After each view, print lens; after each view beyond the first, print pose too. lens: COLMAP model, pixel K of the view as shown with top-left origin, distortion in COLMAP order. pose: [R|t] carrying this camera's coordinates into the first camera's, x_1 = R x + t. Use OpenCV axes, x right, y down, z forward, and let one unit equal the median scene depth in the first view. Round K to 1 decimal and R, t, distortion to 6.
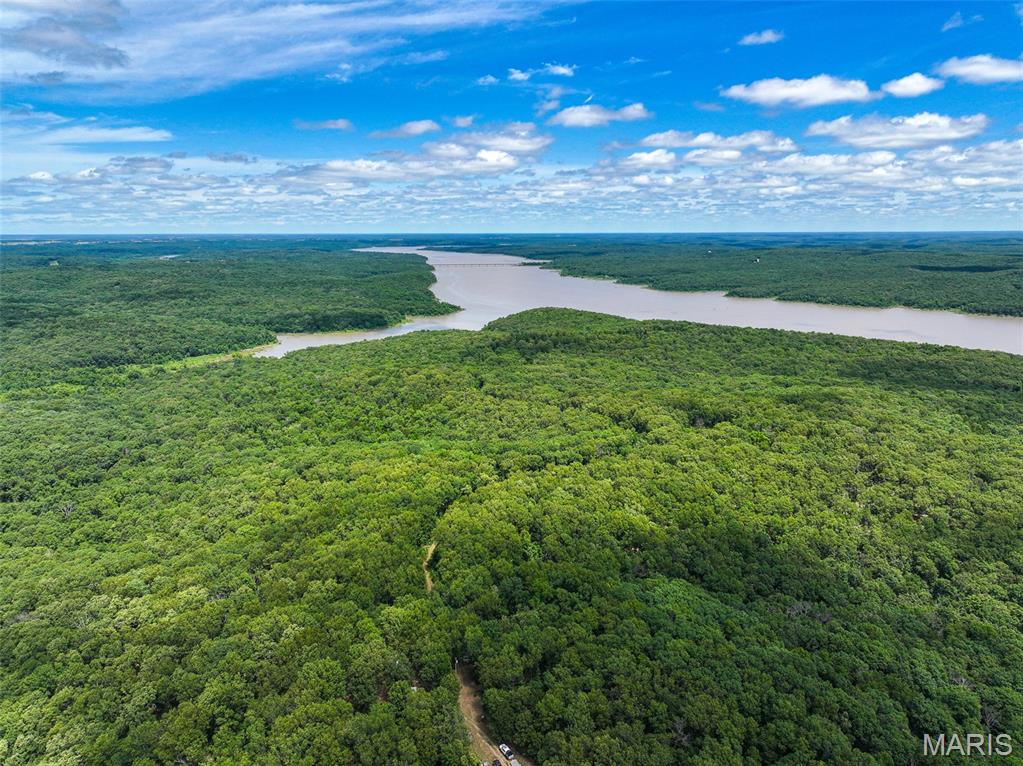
lens RADIAL K [[719.5, 0, 512.7], [0, 719.5, 385.8], [0, 0, 1]] dist [-0.000203, 0.014325]
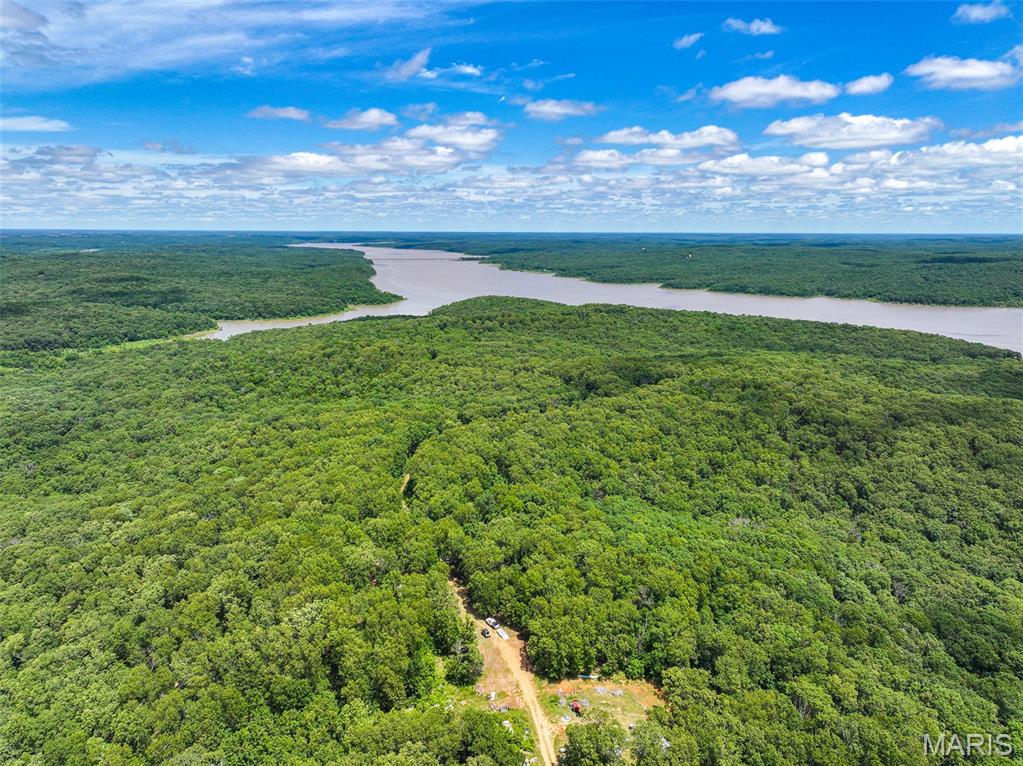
lens RADIAL K [[719.5, 0, 512.7], [0, 719.5, 385.8], [0, 0, 1]] dist [-0.000203, 0.014325]
pose [[0.996194, -0.010033, 0.086582, -0.014943], [0.009931, 0.999949, 0.001612, 0.028390], [-0.086594, -0.000746, 0.996243, -0.026556]]
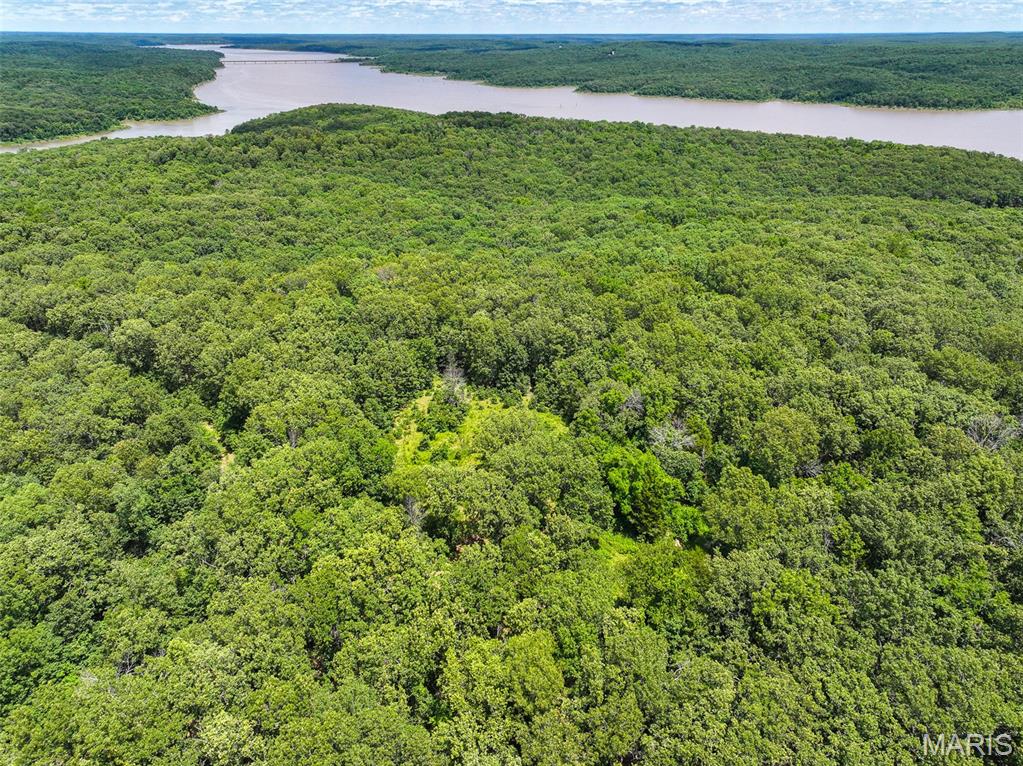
lens RADIAL K [[714.3, 0, 527.8], [0, 714.3, 388.3], [0, 0, 1]] dist [0.004086, 0.007794]
pose [[0.976577, -0.089921, 0.195480, 0.124767], [0.038991, 0.967404, 0.250218, -0.011474], [-0.211608, -0.236735, 0.948250, 0.377123]]
